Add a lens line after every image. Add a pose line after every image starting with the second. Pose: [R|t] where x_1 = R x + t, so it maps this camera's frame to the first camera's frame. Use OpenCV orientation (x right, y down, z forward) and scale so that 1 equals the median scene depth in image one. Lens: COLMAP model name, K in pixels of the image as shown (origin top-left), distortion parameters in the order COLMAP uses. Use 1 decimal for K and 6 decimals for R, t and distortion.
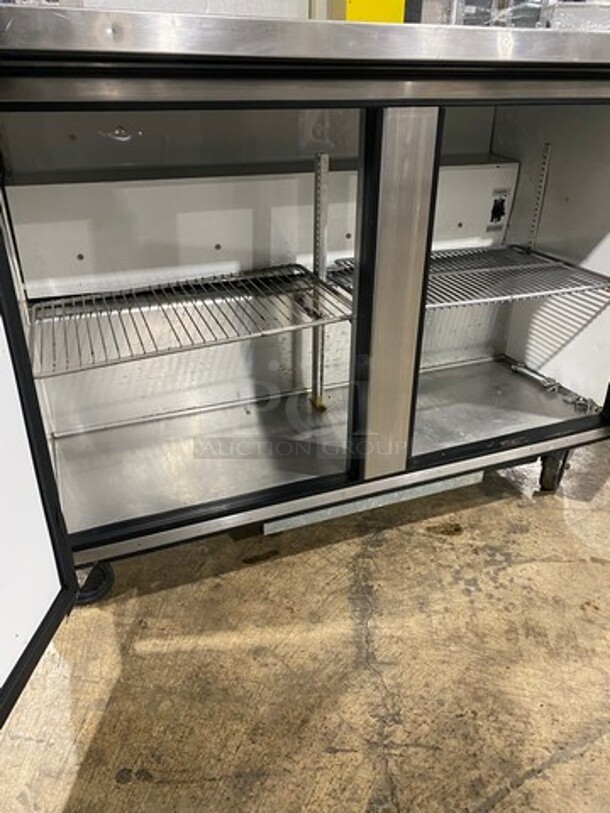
lens RADIAL K [[606.8, 0, 305.0], [0, 606.8, 406.5], [0, 0, 1]] dist [-0.002438, -0.002642]
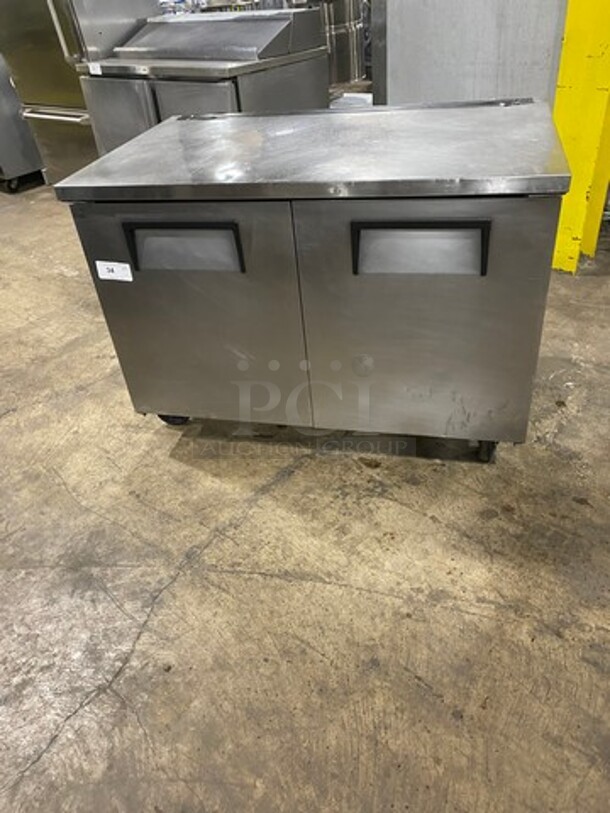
lens RADIAL K [[606.8, 0, 305.0], [0, 606.8, 406.5], [0, 0, 1]] dist [-0.002438, -0.002642]
pose [[0.774361, 0.314282, -0.549173, 1.381787], [-0.206591, 0.945939, 0.250041, -0.419366], [0.598067, -0.080168, 0.797426, -0.428377]]
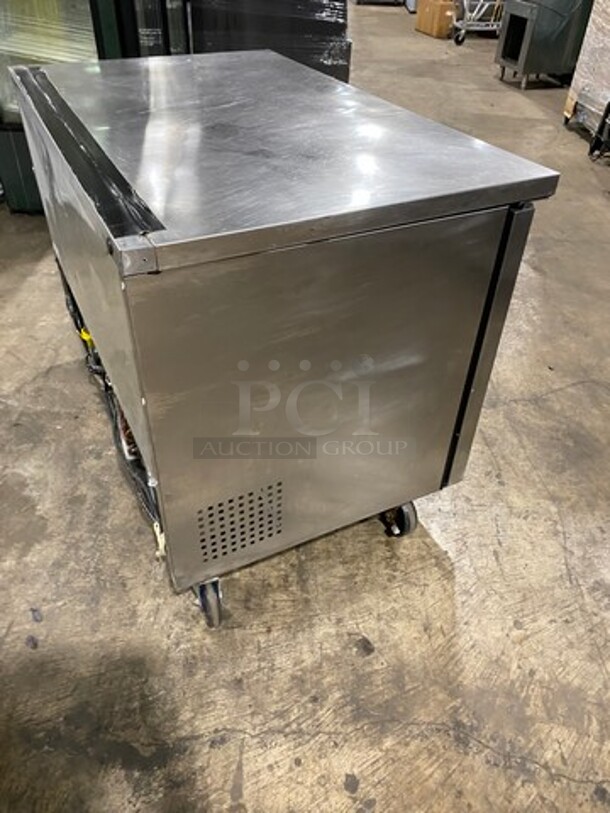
lens RADIAL K [[606.8, 0, 305.0], [0, 606.8, 406.5], [0, 0, 1]] dist [-0.002438, -0.002642]
pose [[-0.017803, -0.628102, 0.777928, -1.734188], [0.442717, 0.692669, 0.569395, -1.051191], [-0.896485, 0.354538, 0.265740, 0.956423]]
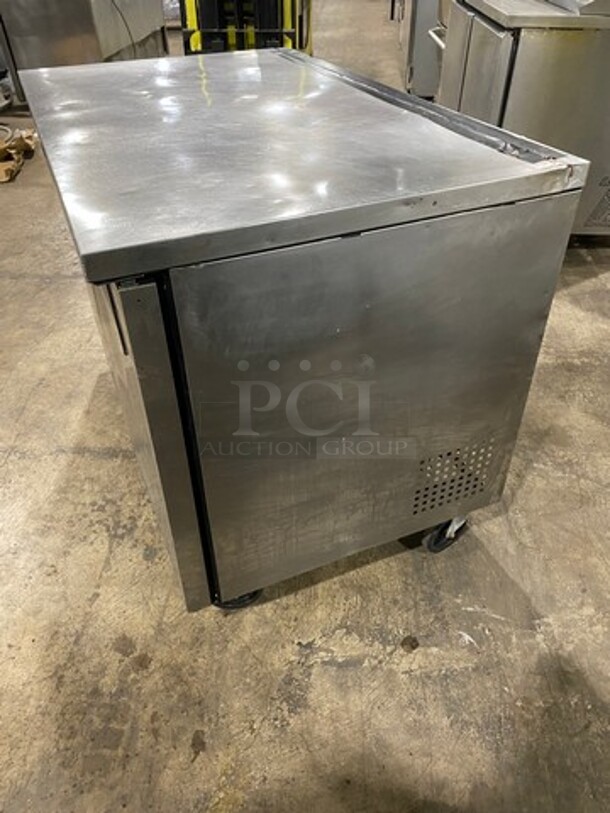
lens RADIAL K [[606.8, 0, 305.0], [0, 606.8, 406.5], [0, 0, 1]] dist [-0.002438, -0.002642]
pose [[-0.032522, 0.629218, -0.776548, 1.660500], [-0.450055, 0.684513, 0.573492, -1.221946], [0.892408, 0.368141, 0.260921, 1.347539]]
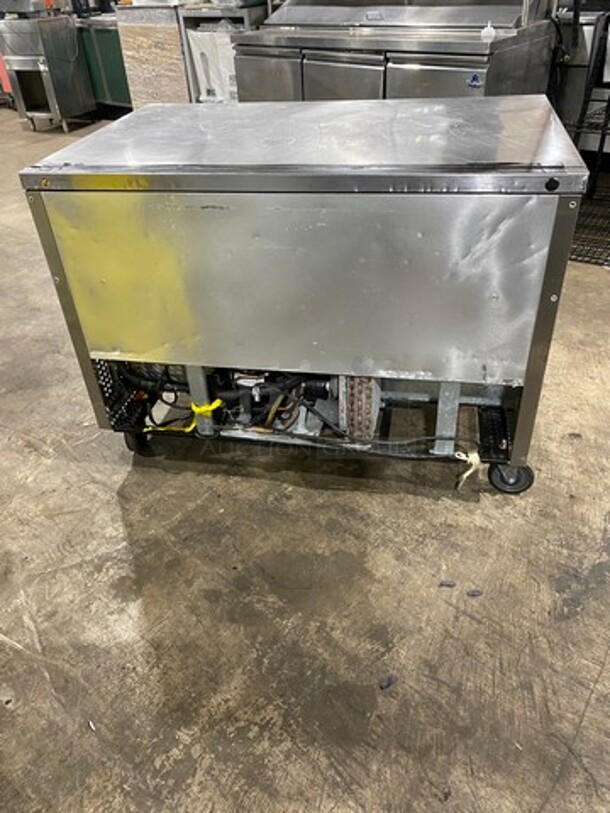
lens RADIAL K [[609.8, 0, 290.7], [0, 609.8, 404.5], [0, 0, 1]] dist [-0.003090, -0.000771]
pose [[-0.794563, -0.316004, 0.518470, -1.194877], [0.336278, 0.481952, 0.809098, -1.942567], [-0.505556, 0.817229, -0.276676, 2.563001]]
